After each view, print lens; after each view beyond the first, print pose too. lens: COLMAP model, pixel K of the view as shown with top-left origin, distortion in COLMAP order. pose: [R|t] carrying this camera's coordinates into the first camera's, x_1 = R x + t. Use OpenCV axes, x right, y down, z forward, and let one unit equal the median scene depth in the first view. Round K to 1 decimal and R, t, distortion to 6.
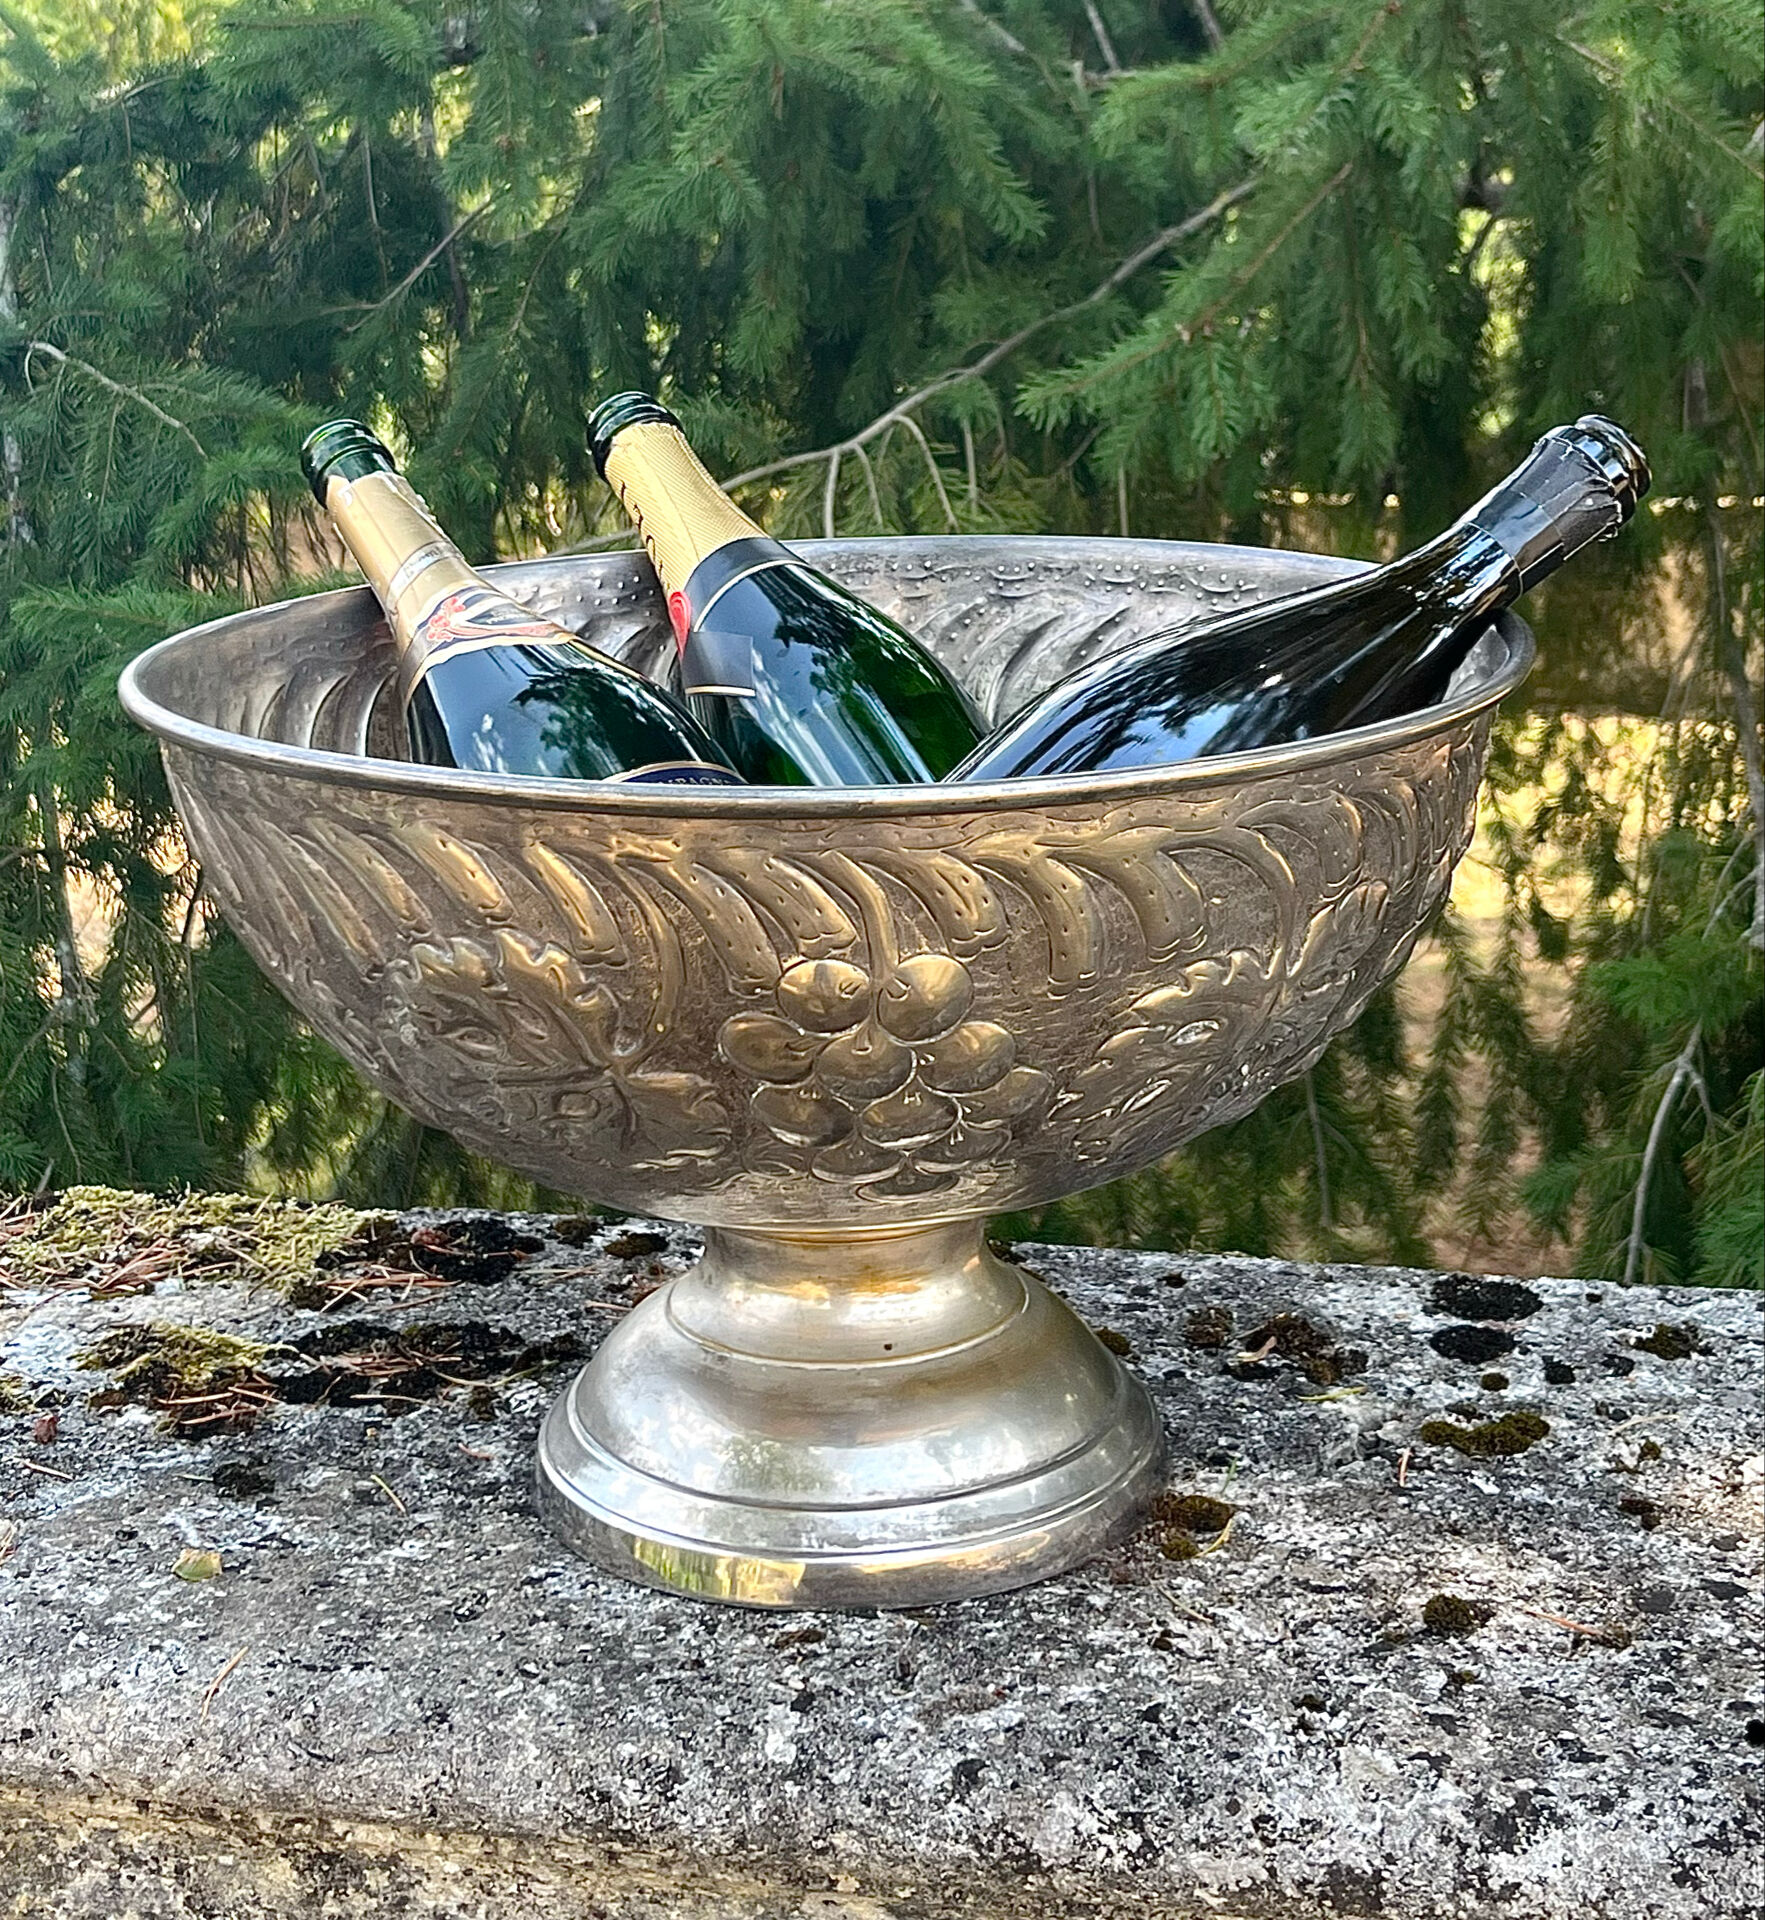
lens RADIAL K [[3252.5, 0, 883.0], [0, 3252.5, 661.3], [0, 0, 1]] dist [0.025107, -0.042451]
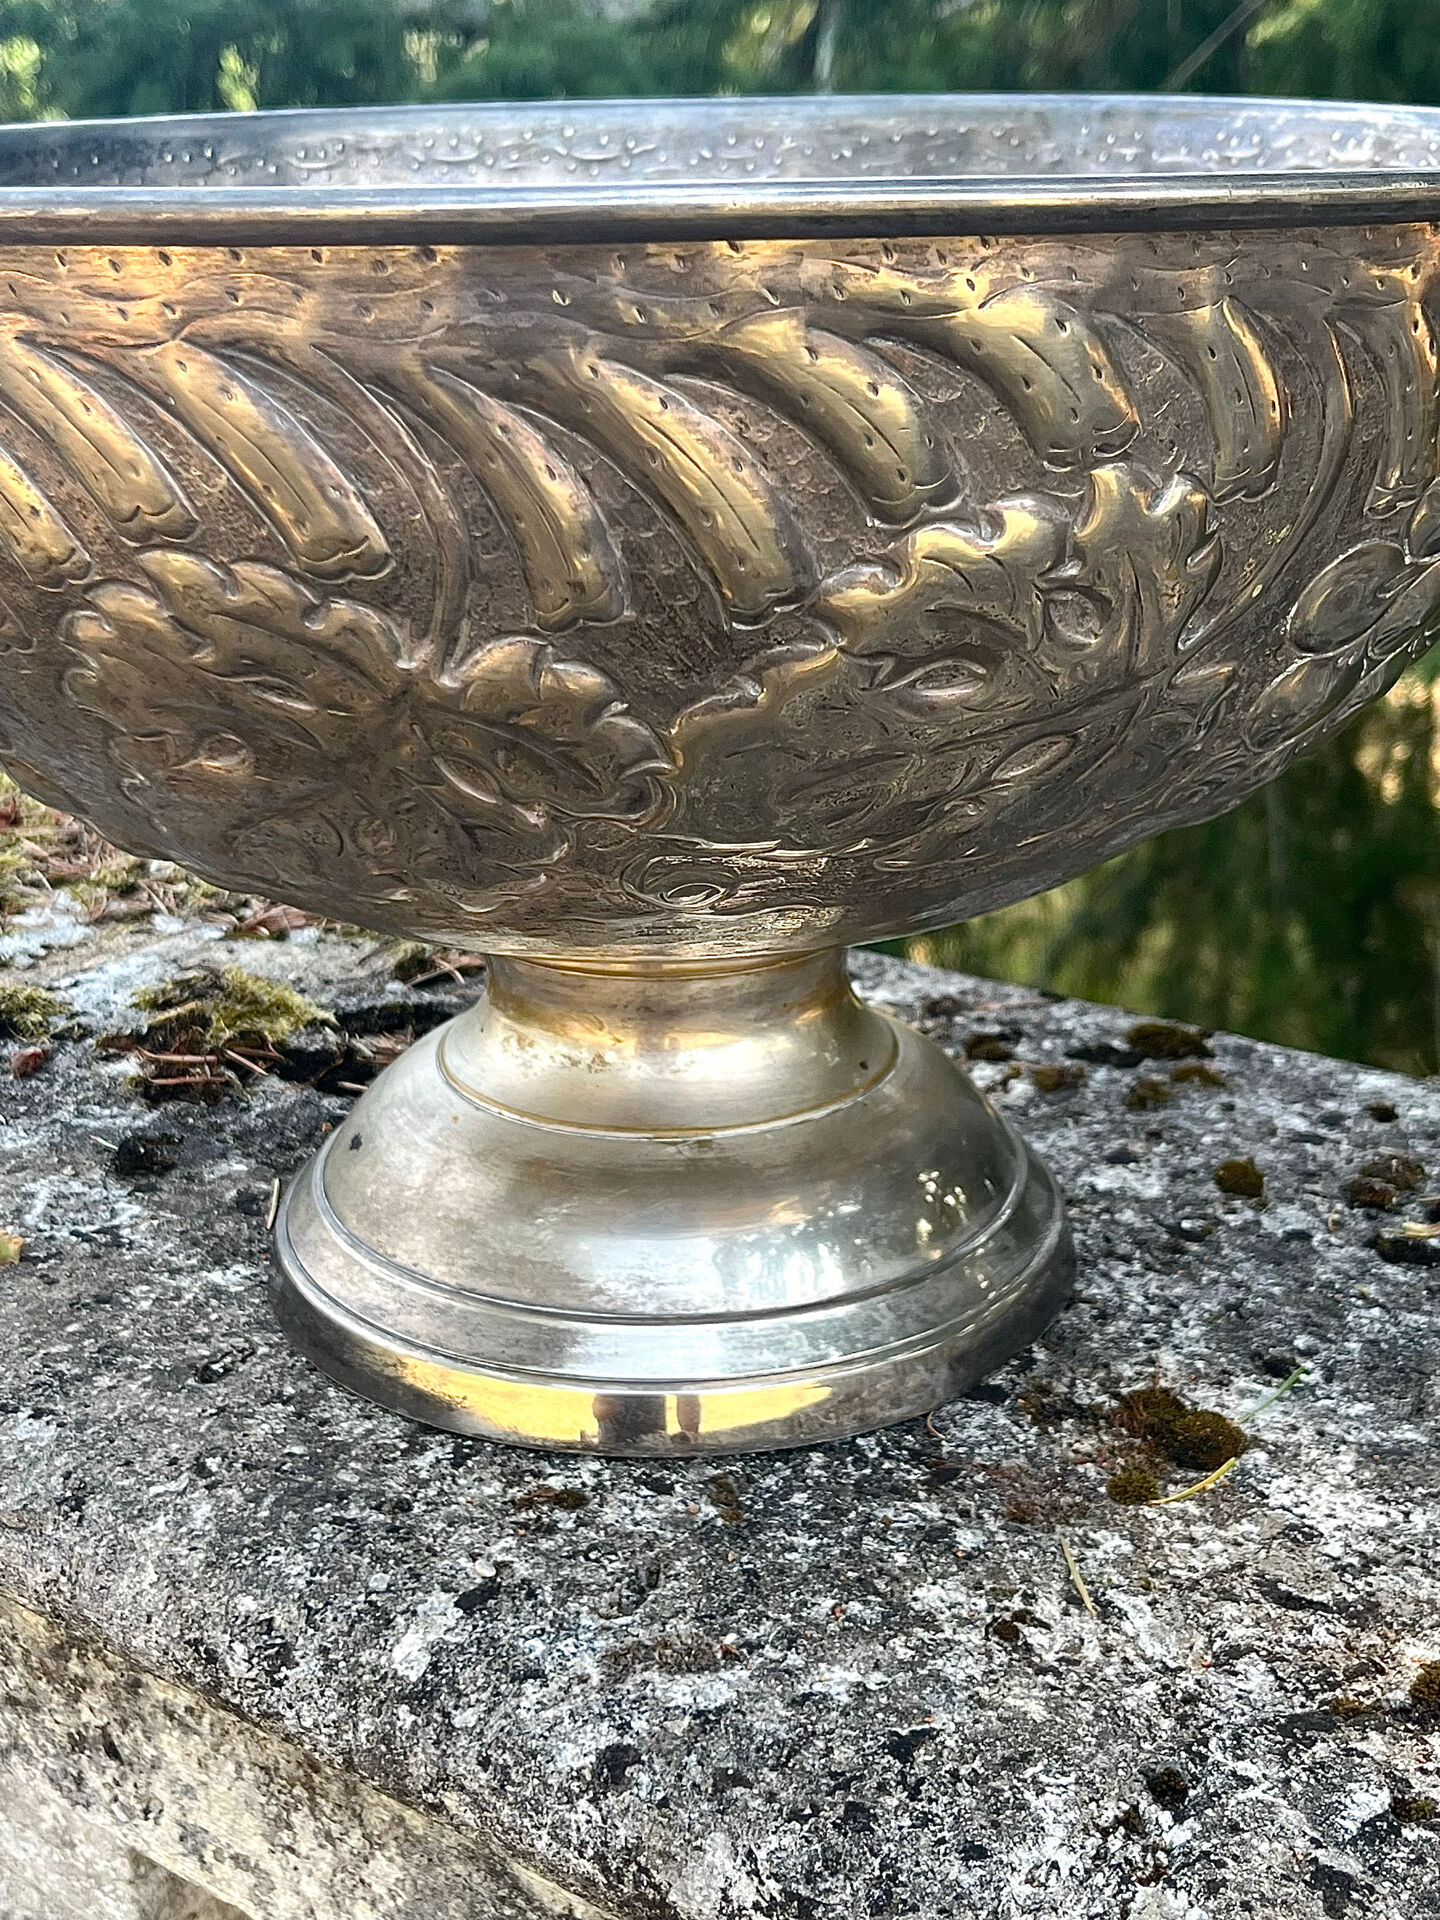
lens RADIAL K [[2500.6, 0, 695.3], [0, 2500.6, 963.0], [0, 0, 1]] dist [0.142955, -0.524241]
pose [[0.918820, 0.146108, -0.366637, 0.210763], [-0.077083, 0.977496, 0.196365, 0.068731], [0.387076, -0.152163, 0.909405, 0.542644]]
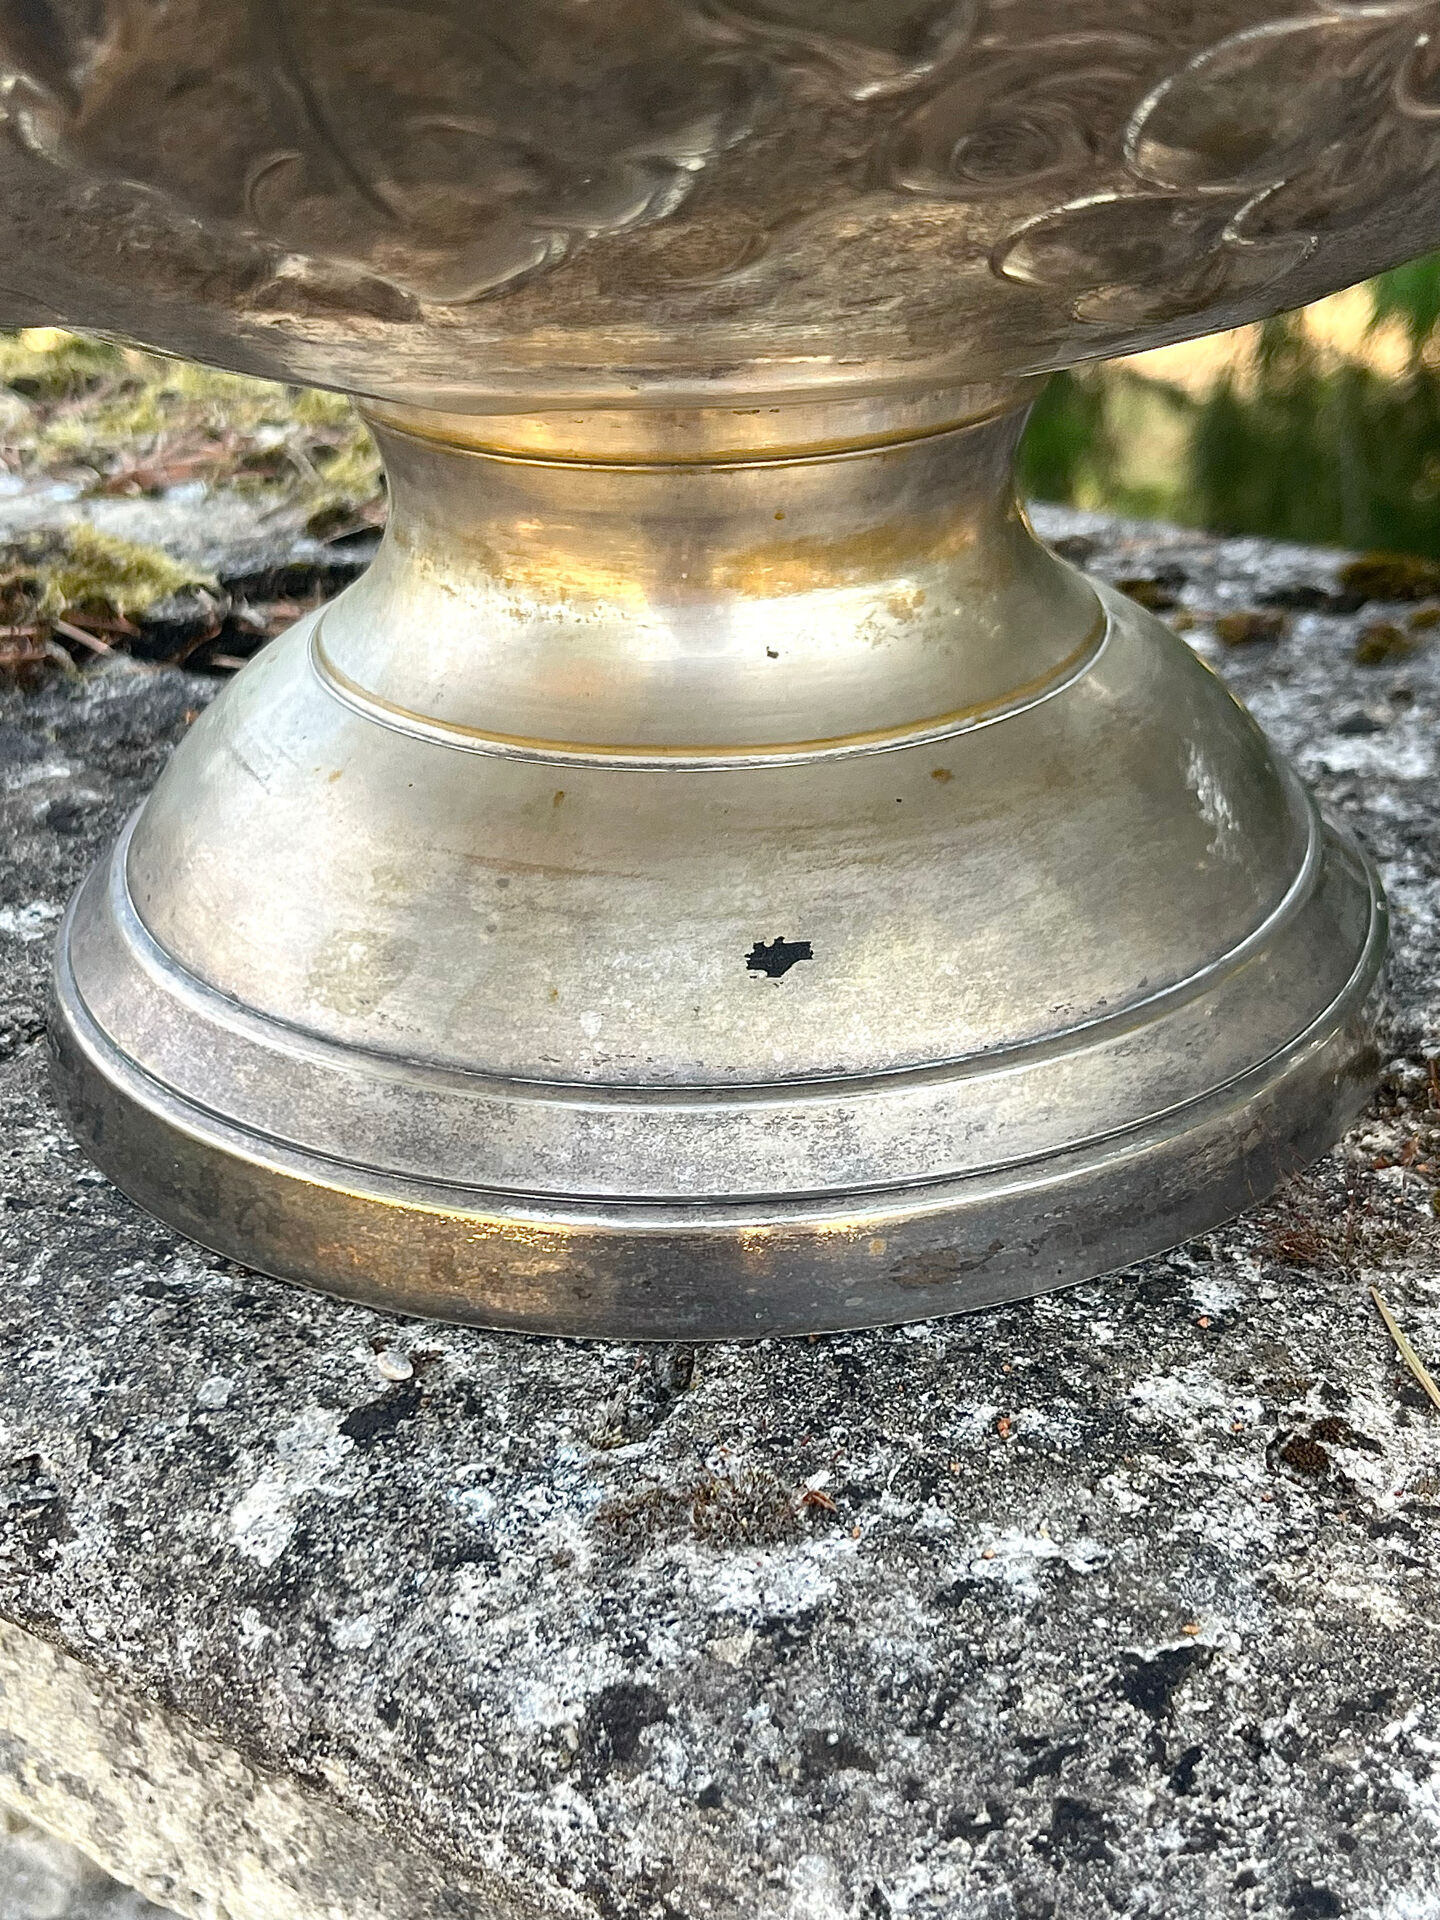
lens RADIAL K [[2518.3, 0, 725.7], [0, 2518.3, 979.6], [0, 0, 1]] dist [0.097272, -0.341511]
pose [[0.923617, 0.165627, -0.345688, 0.123650], [-0.055692, 0.950245, 0.306485, 0.167111], [0.379250, -0.263823, 0.886886, 0.760444]]
